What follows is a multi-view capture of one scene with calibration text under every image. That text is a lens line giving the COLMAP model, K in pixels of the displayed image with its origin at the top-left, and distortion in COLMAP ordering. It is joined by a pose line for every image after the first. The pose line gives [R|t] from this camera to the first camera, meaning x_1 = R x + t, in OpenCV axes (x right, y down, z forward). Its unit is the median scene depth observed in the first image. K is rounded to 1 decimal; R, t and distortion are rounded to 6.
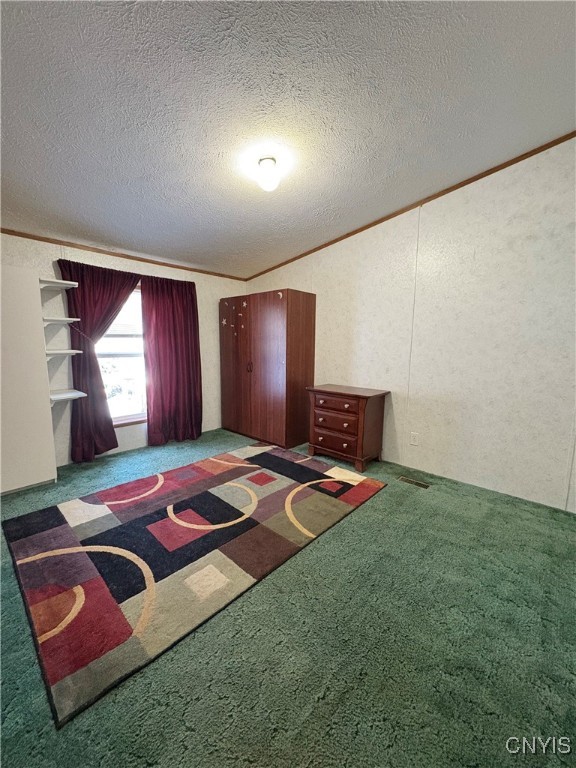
lens RADIAL K [[303.9, 0, 288.0], [0, 303.9, 384.0], [0, 0, 1]] dist [0.000475, -0.000390]
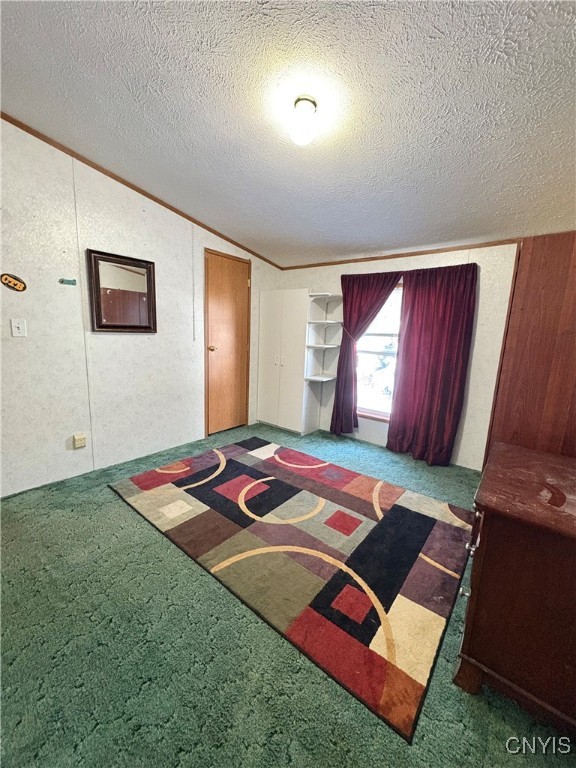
lens RADIAL K [[303.9, 0, 288.0], [0, 303.9, 384.0], [0, 0, 1]] dist [0.000475, -0.000390]
pose [[0.066907, 0.161060, -0.984674, 0.606677], [-0.173500, 0.973728, 0.147481, -0.113797], [0.982558, 0.160974, 0.093093, 0.754571]]
